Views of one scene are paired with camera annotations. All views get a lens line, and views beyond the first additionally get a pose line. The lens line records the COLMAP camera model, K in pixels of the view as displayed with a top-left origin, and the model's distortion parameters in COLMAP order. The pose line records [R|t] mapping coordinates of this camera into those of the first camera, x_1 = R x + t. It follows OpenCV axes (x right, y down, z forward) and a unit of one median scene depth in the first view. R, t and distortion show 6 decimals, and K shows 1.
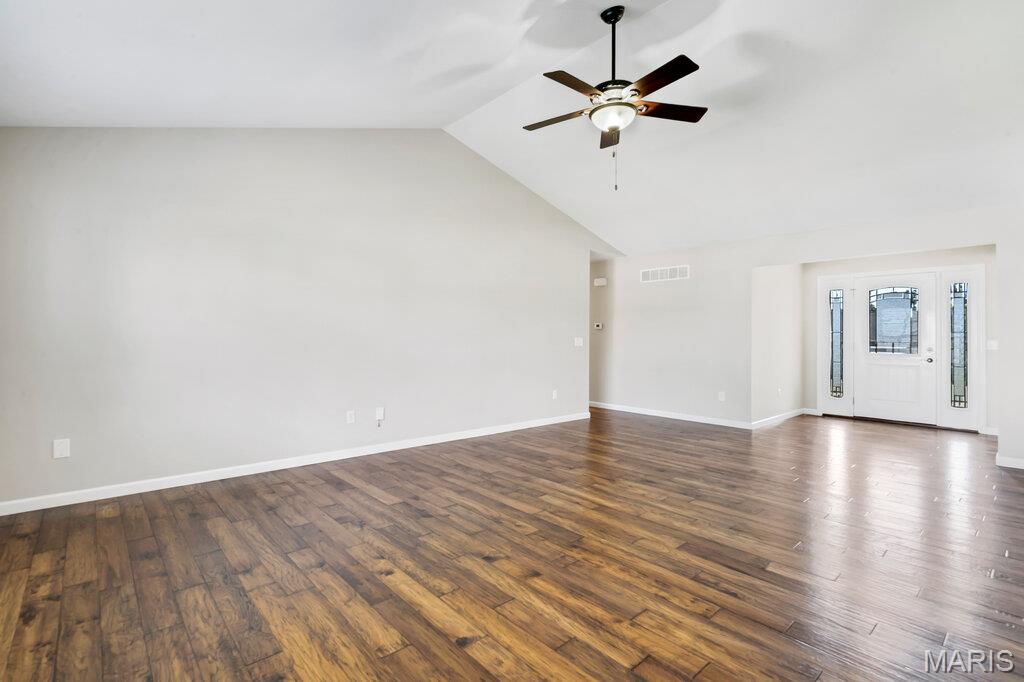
lens RADIAL K [[480.9, 0, 508.7], [0, 480.9, 339.0], [0, 0, 1]] dist [-0.002461, -0.000318]
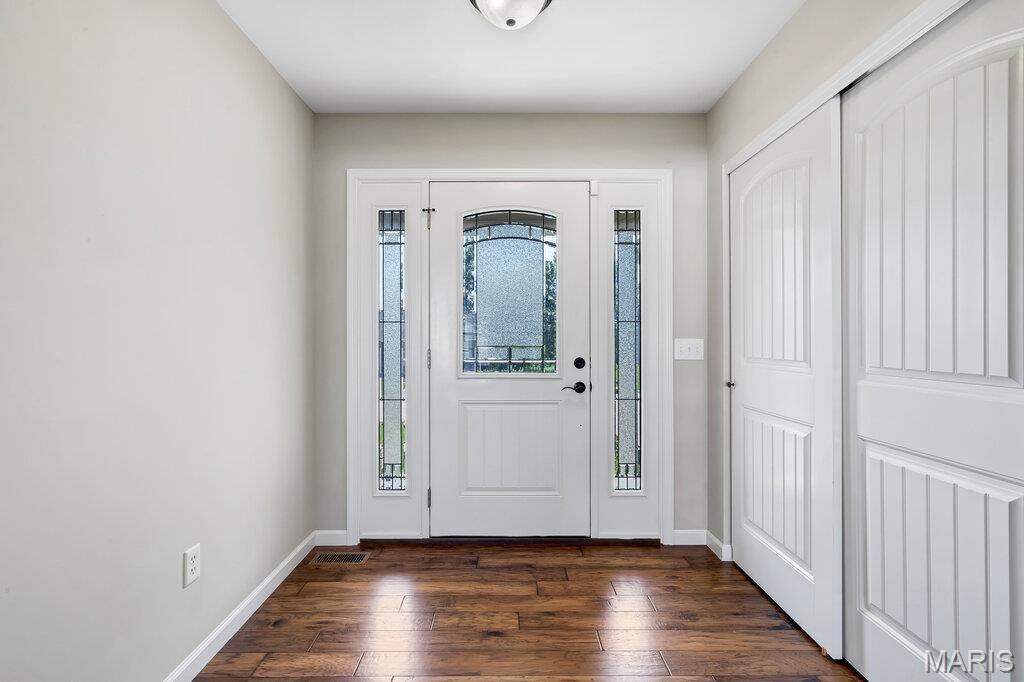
lens RADIAL K [[480.9, 0, 508.7], [0, 480.9, 339.0], [0, 0, 1]] dist [-0.002461, -0.000318]
pose [[0.655840, -0.009726, 0.754837, 0.859541], [0.008550, 0.999949, 0.005455, -0.002952], [-0.754852, 0.002877, 0.655889, 1.280980]]
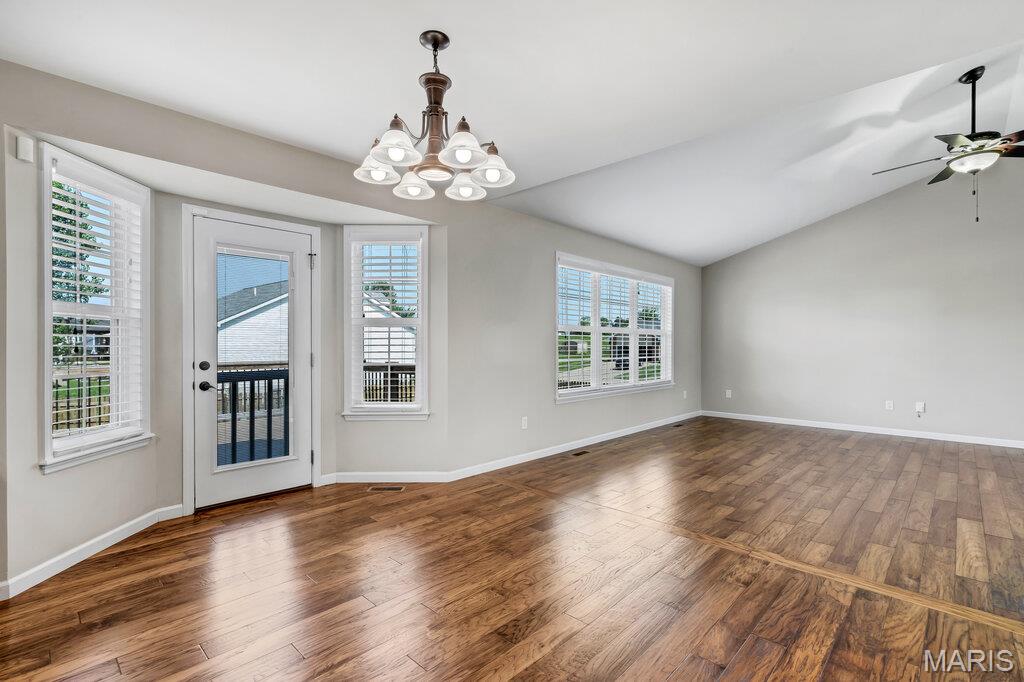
lens RADIAL K [[477.5, 0, 516.9], [0, 477.5, 352.5], [0, 0, 1]] dist [-0.001273, 0.000406]
pose [[0.104029, 0.009869, -0.994525, 1.128846], [0.000068, 0.999951, 0.009930, 0.002438], [0.994574, -0.001101, 0.104024, -0.241475]]
